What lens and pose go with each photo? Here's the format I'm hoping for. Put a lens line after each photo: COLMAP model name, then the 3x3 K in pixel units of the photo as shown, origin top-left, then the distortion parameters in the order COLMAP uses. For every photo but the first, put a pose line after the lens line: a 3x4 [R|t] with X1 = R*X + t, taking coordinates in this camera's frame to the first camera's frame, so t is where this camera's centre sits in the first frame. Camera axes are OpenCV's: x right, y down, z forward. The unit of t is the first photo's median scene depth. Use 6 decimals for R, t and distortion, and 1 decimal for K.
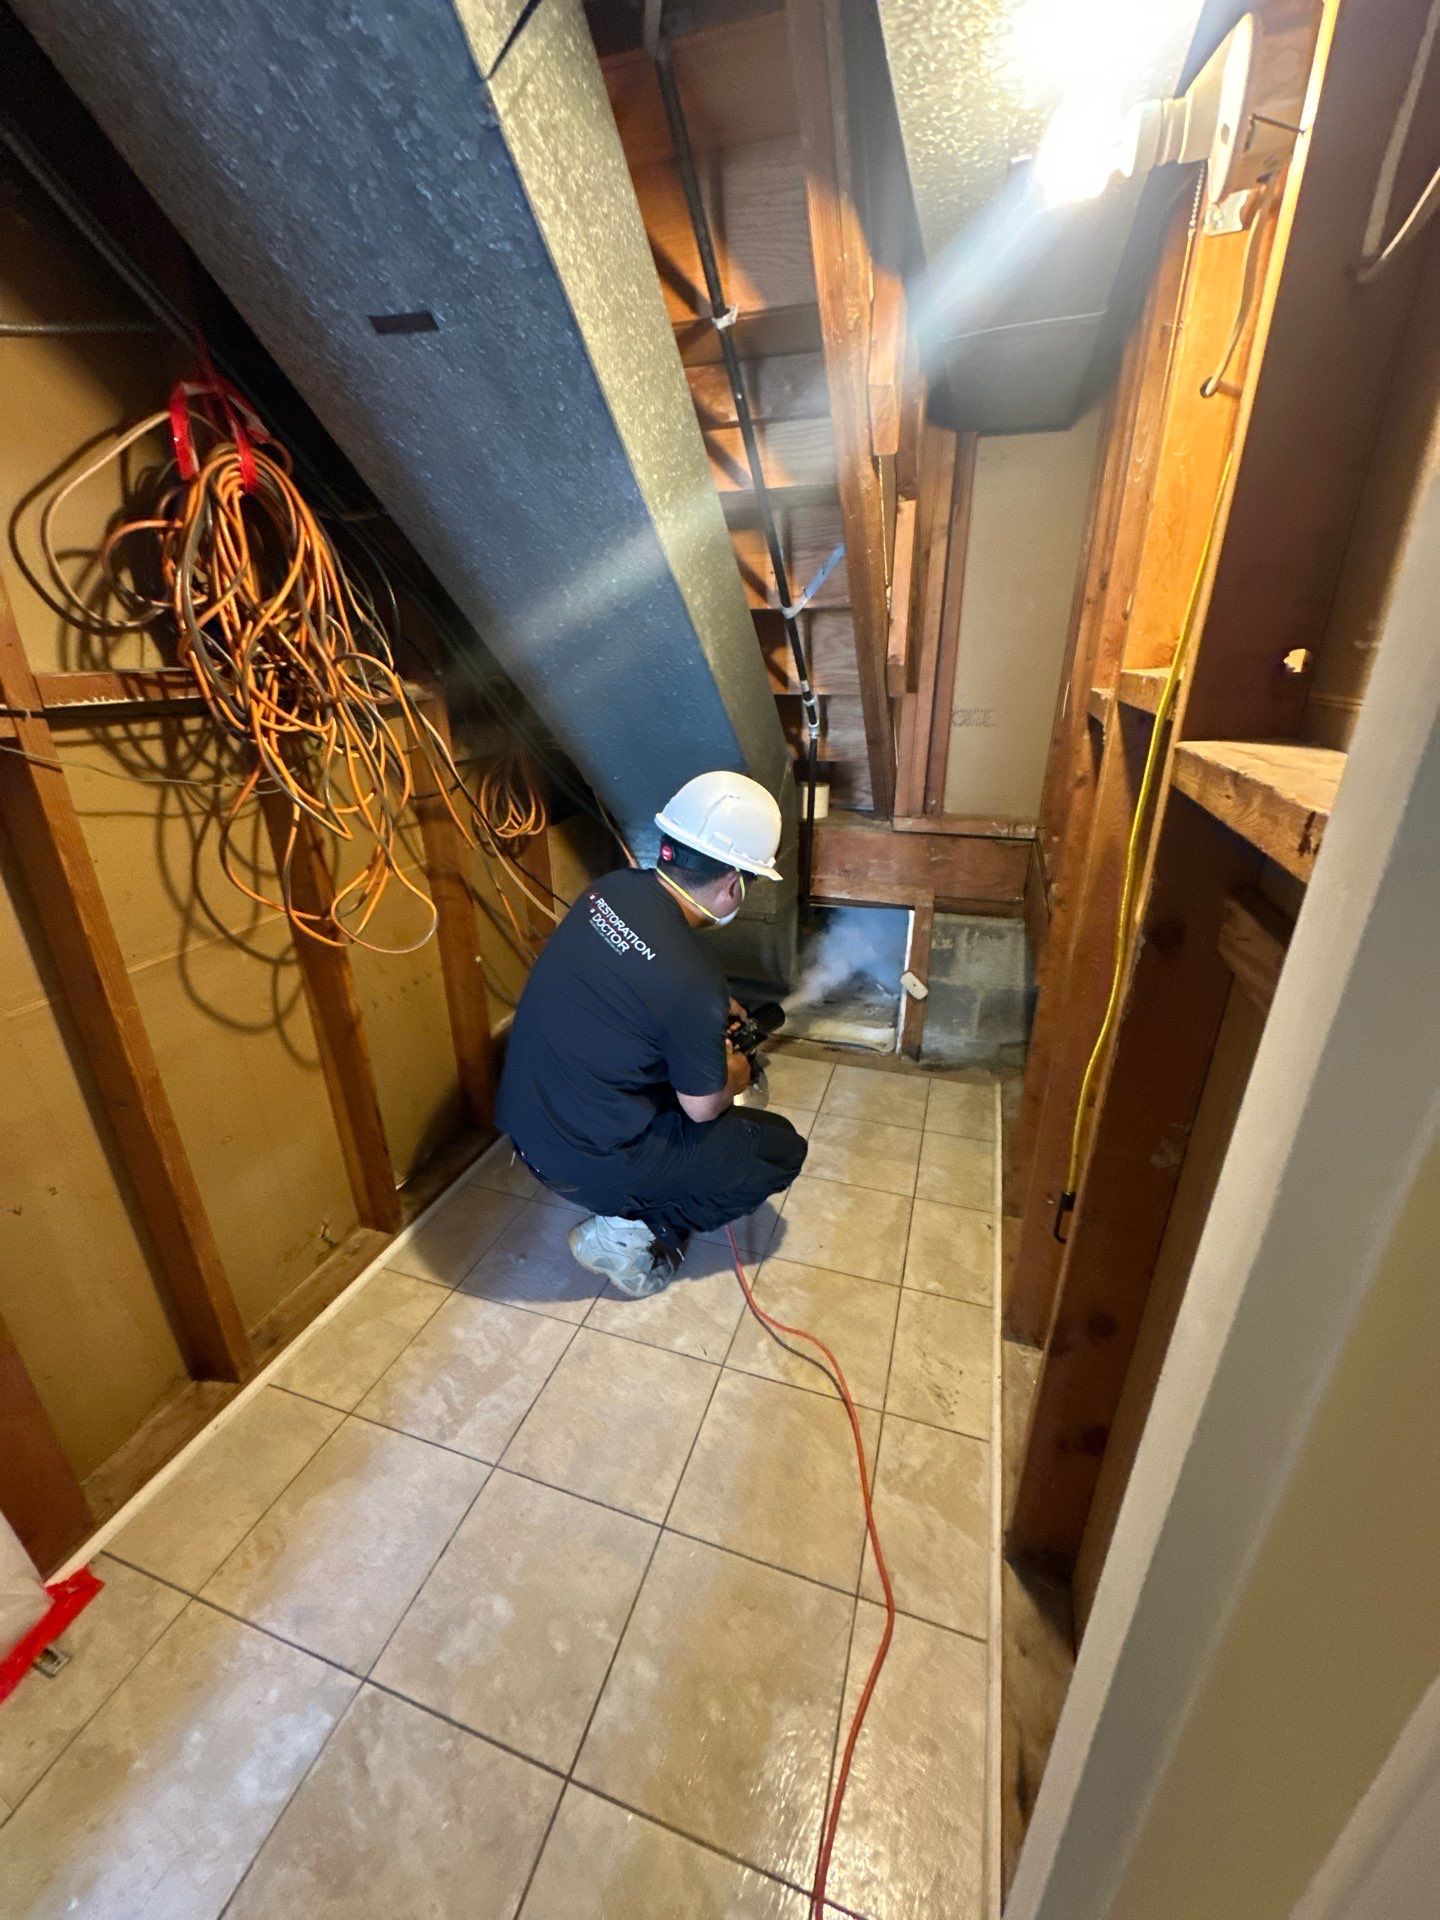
lens RADIAL K [[767.4, 0, 719.2], [0, 767.4, 959.4], [0, 0, 1]] dist [-0.001995, 0.000196]
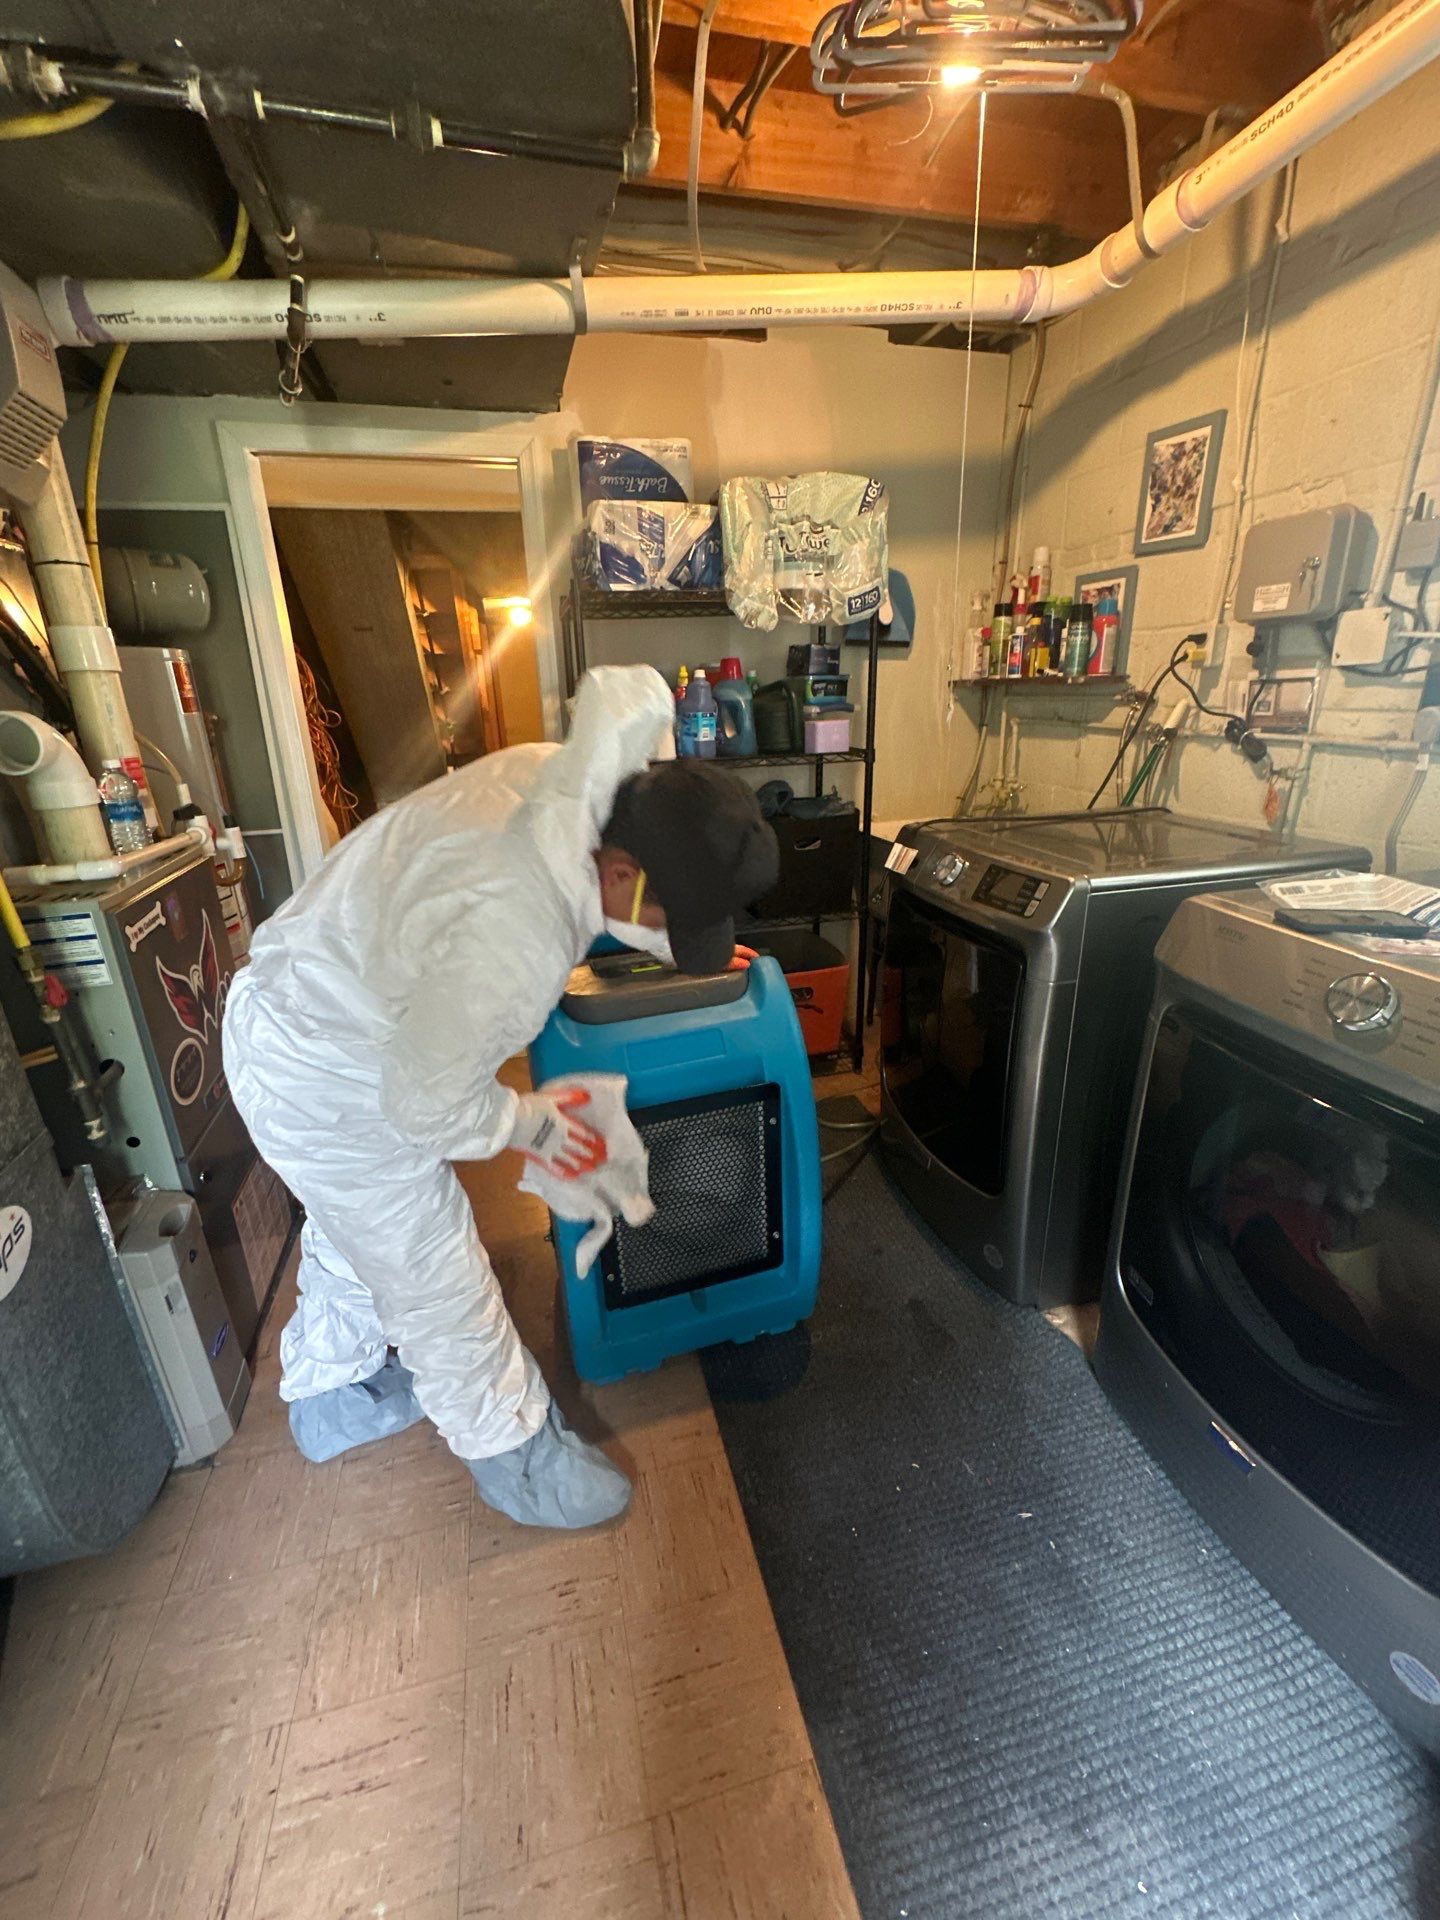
lens RADIAL K [[769.0, 0, 717.6], [0, 769.0, 959.0], [0, 0, 1]] dist [-0.003076, 0.000500]
pose [[0.830709, -0.197319, 0.520564, -0.878774], [0.229730, 0.973252, 0.002309, 0.852950], [-0.507096, 0.117671, 0.853819, -2.131792]]
